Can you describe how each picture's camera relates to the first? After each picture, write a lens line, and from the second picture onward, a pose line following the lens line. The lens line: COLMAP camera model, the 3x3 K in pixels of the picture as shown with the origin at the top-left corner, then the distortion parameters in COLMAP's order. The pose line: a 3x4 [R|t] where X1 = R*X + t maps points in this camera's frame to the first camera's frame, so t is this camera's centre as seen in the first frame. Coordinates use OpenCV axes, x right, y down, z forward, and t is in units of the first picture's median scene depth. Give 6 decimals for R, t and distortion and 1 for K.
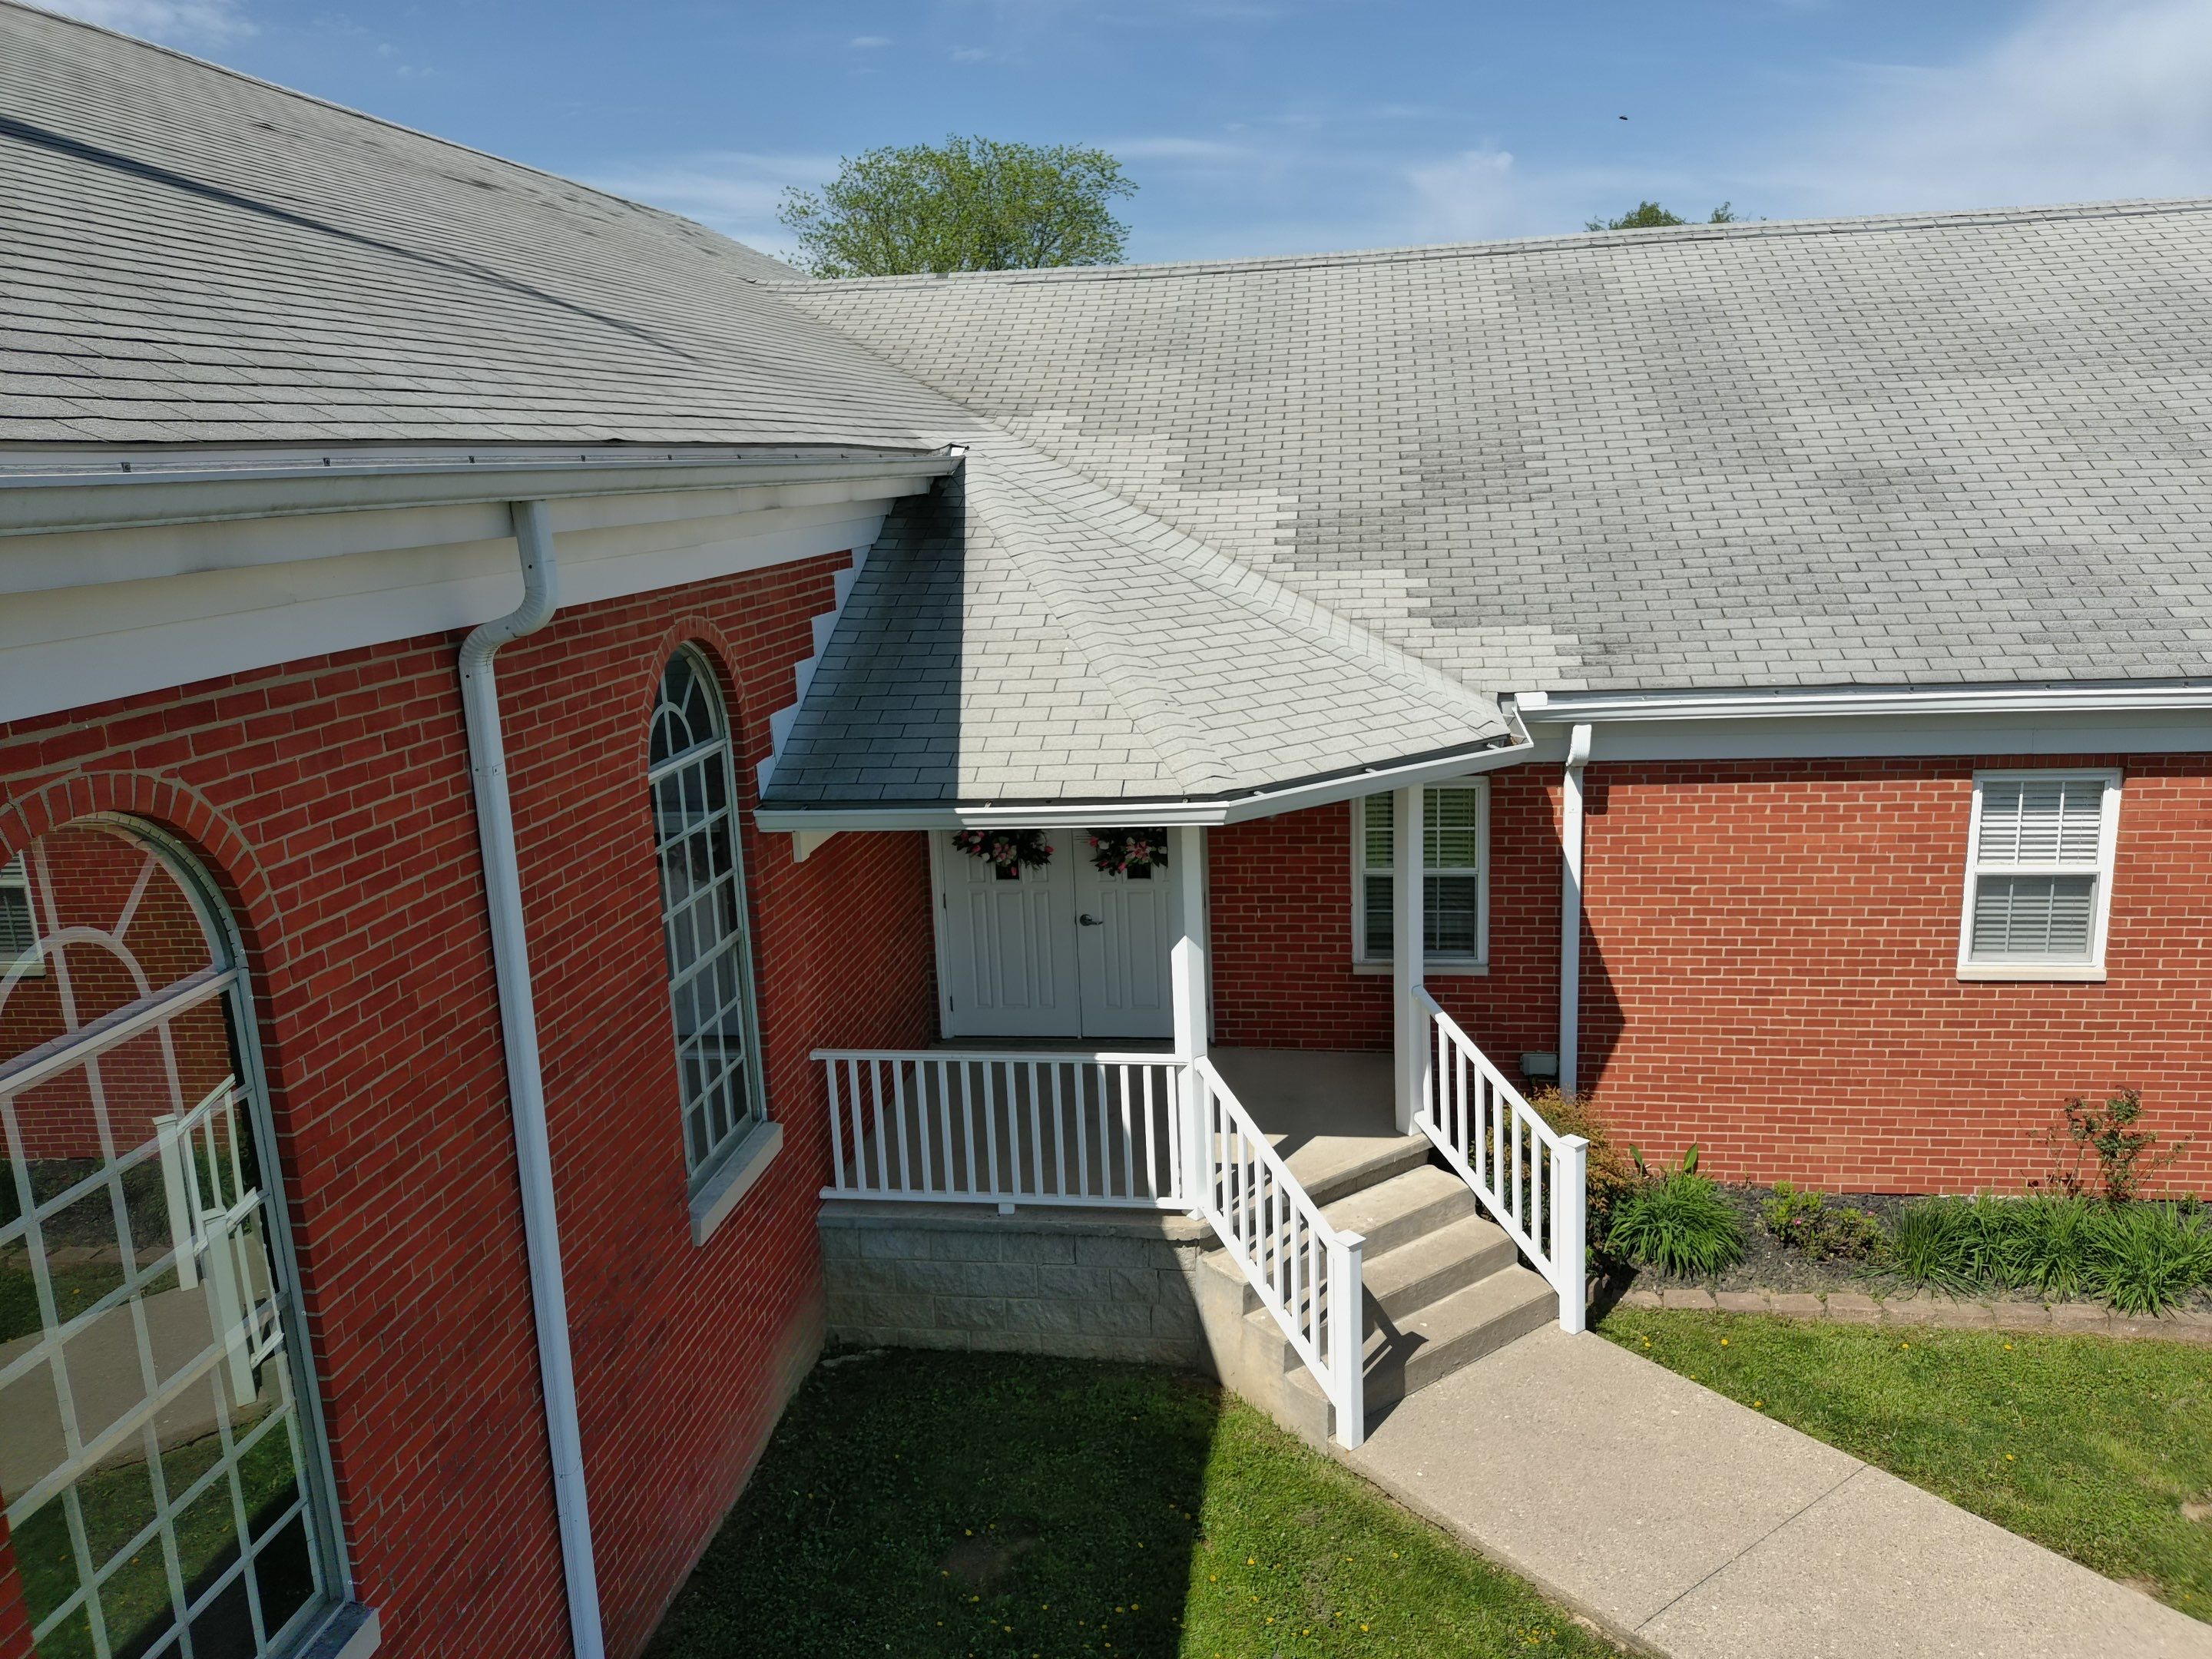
lens RADIAL K [[1647.3, 0, 1108.1], [0, 1647.3, 837.5], [0, 0, 1]] dist [0.101338, -0.157648]
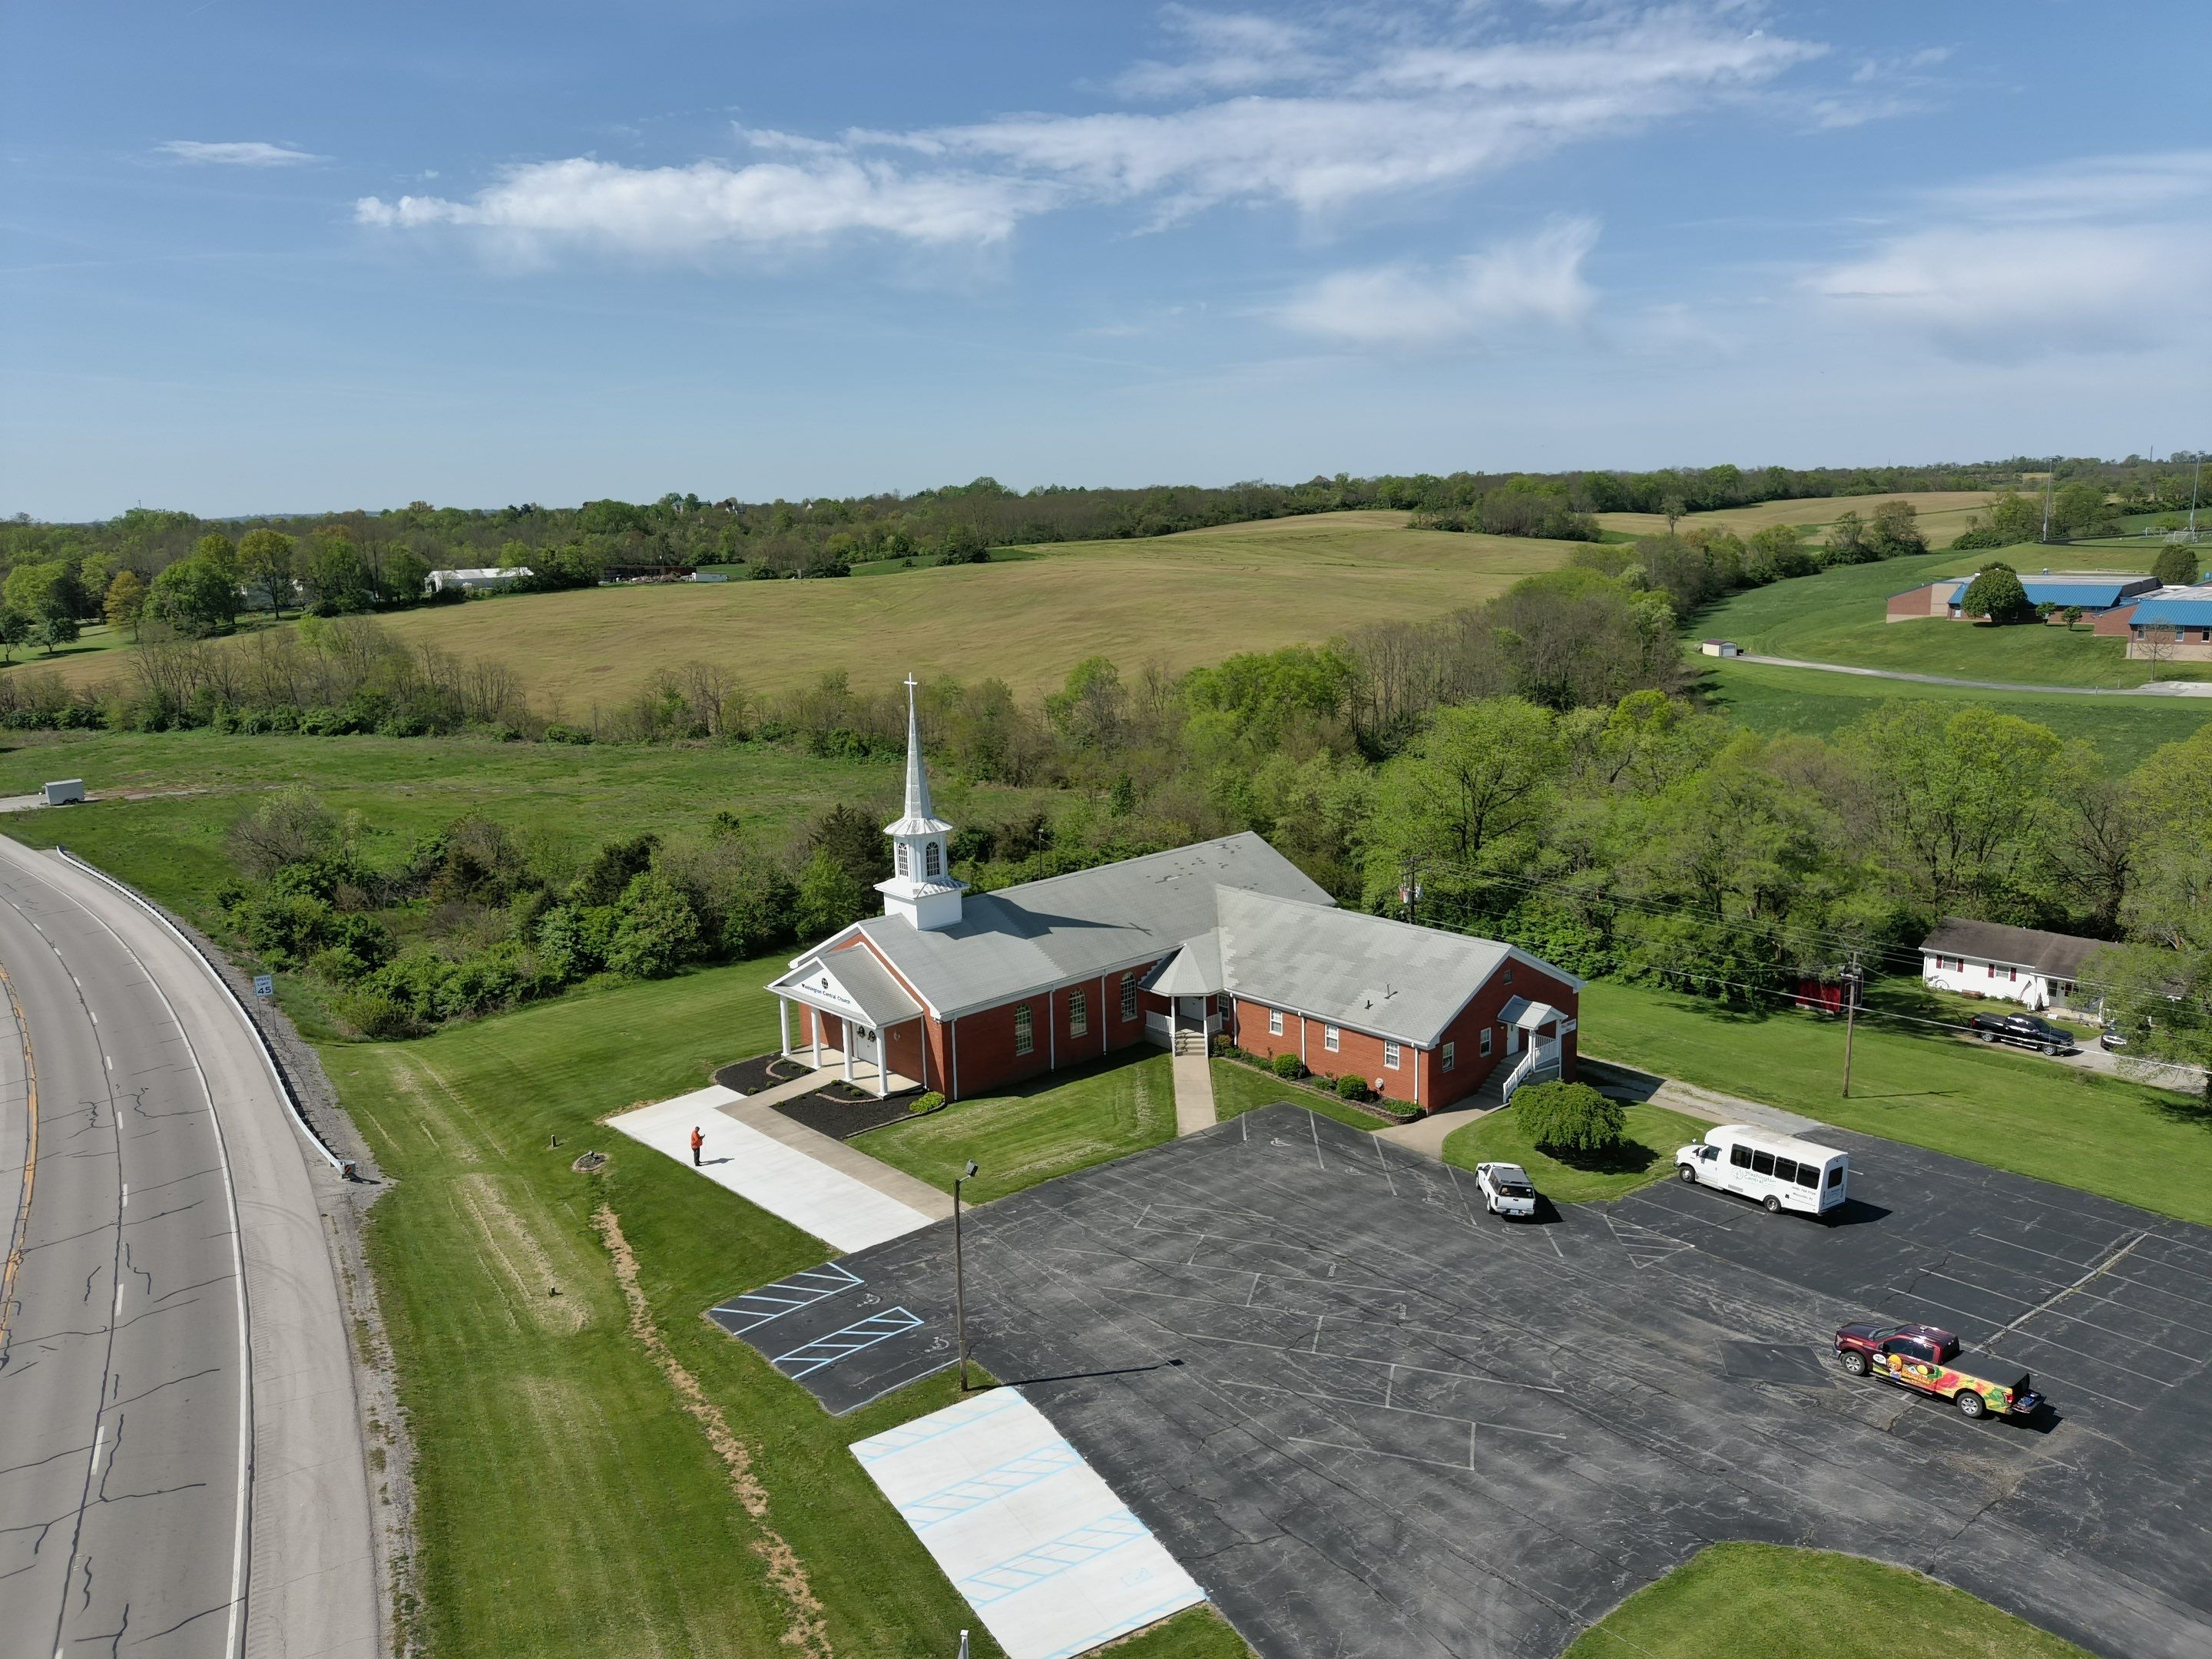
lens RADIAL K [[1647.3, 0, 1108.1], [0, 1647.3, 837.5], [0, 0, 1]] dist [0.101338, -0.157648]
pose [[0.775381, 0.148089, -0.613885, 5.315363], [-0.147623, 0.987686, 0.051803, -1.309871], [0.613997, 0.050457, 0.787694, -6.656331]]
